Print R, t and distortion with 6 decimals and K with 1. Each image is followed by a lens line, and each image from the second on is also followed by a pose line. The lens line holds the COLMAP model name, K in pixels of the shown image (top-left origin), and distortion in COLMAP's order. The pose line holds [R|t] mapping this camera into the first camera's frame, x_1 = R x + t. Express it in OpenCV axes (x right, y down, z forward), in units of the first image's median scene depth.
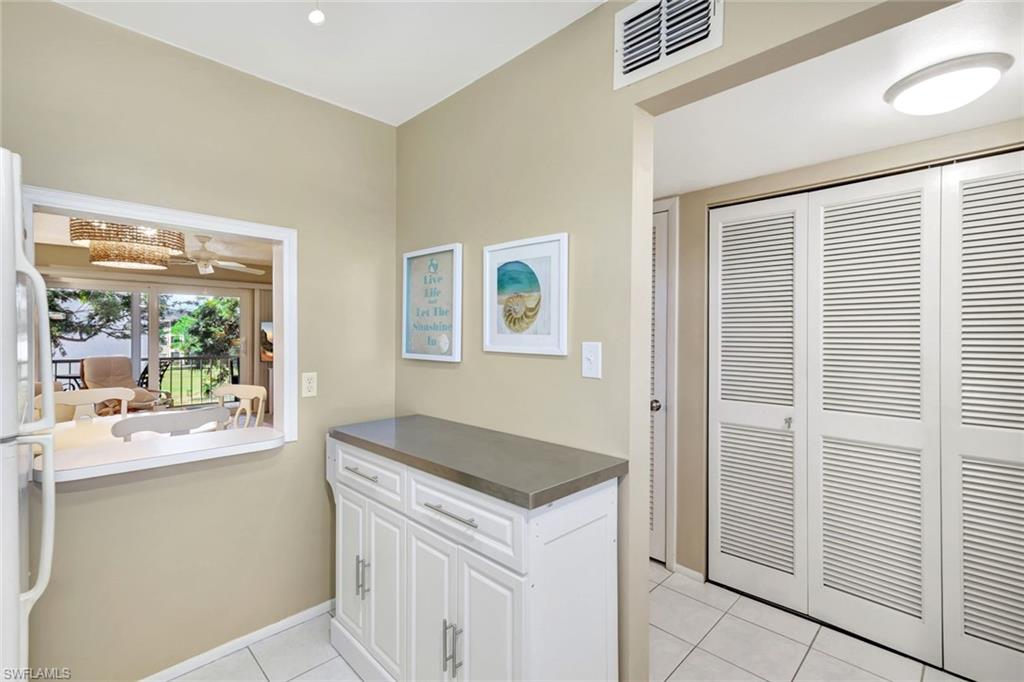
lens RADIAL K [[465.0, 0, 512.0], [0, 465.0, 341.0], [0, 0, 1]] dist [0.027627, 0.000028]
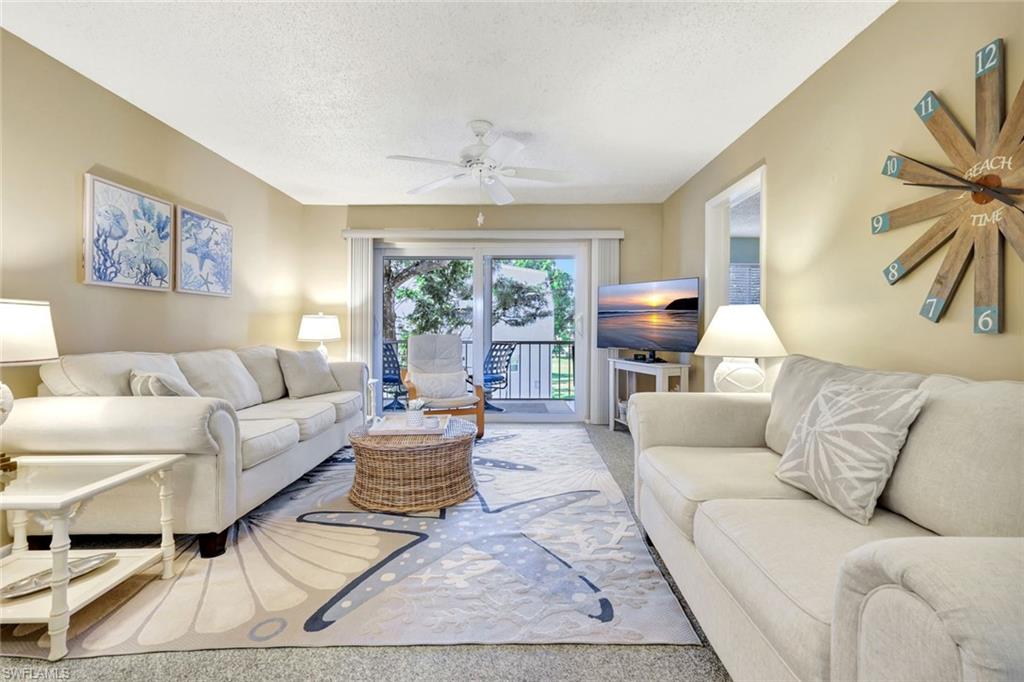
lens RADIAL K [[453.2, 0, 510.1], [0, 453.2, 326.1], [0, 0, 1]] dist [0.002718, 0.000360]
pose [[0.703743, -0.008985, -0.710398, -0.104485], [-0.007348, 0.999774, -0.019924, 0.017495], [0.710416, 0.019242, 0.703518, 0.284024]]
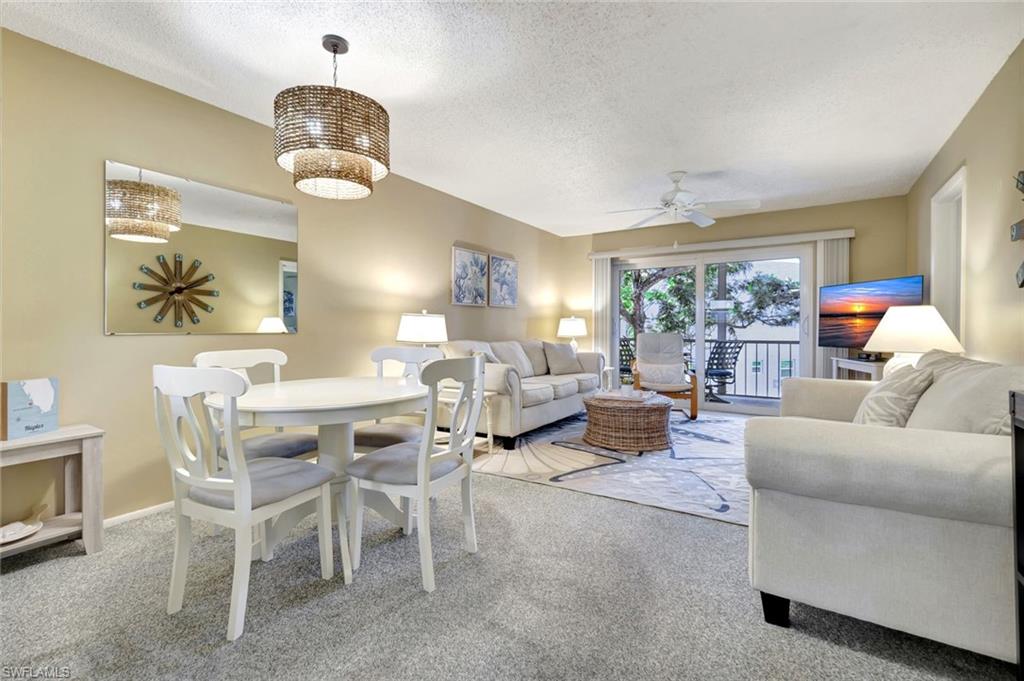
lens RADIAL K [[453.2, 0, 510.1], [0, 453.2, 325.6], [0, 0, 1]] dist [0.002718, 0.000360]
pose [[0.212493, -0.012188, -0.977087, 0.004882], [-0.014559, 0.999772, -0.015637, 0.019433], [0.977054, 0.017548, 0.212267, 0.258479]]
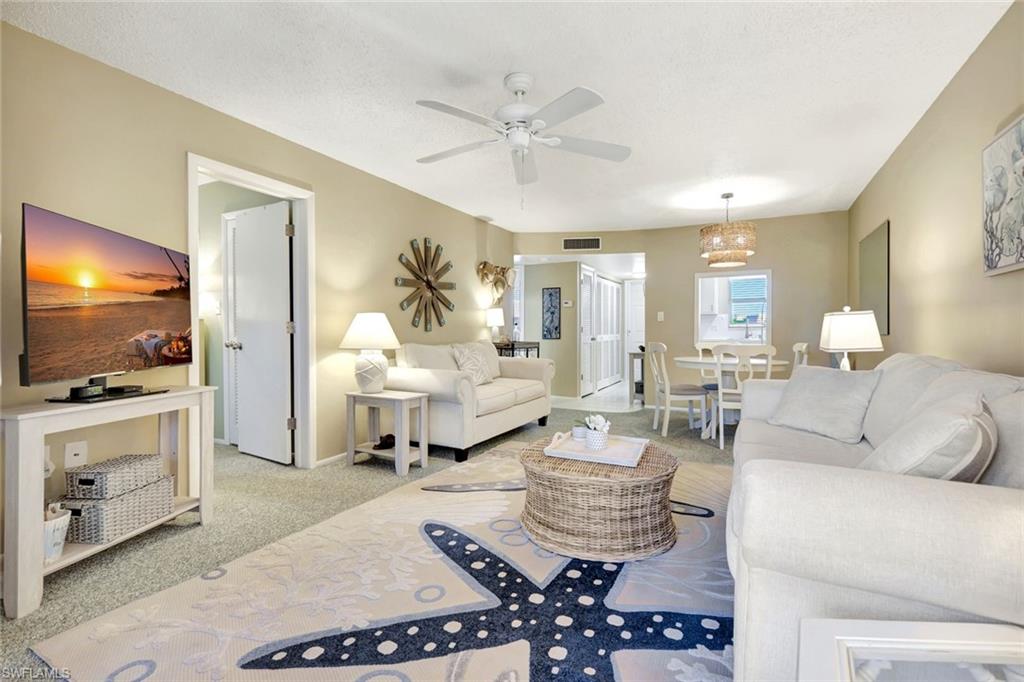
lens RADIAL K [[459.1, 0, 512.5], [0, 459.1, 335.4], [0, 0, 1]] dist [-0.003088, -0.000608]
pose [[-0.305959, -0.017121, 0.951891, -0.489850], [0.011709, 0.999695, 0.021744, 0.012034], [-0.951973, 0.017798, -0.305666, 0.513725]]
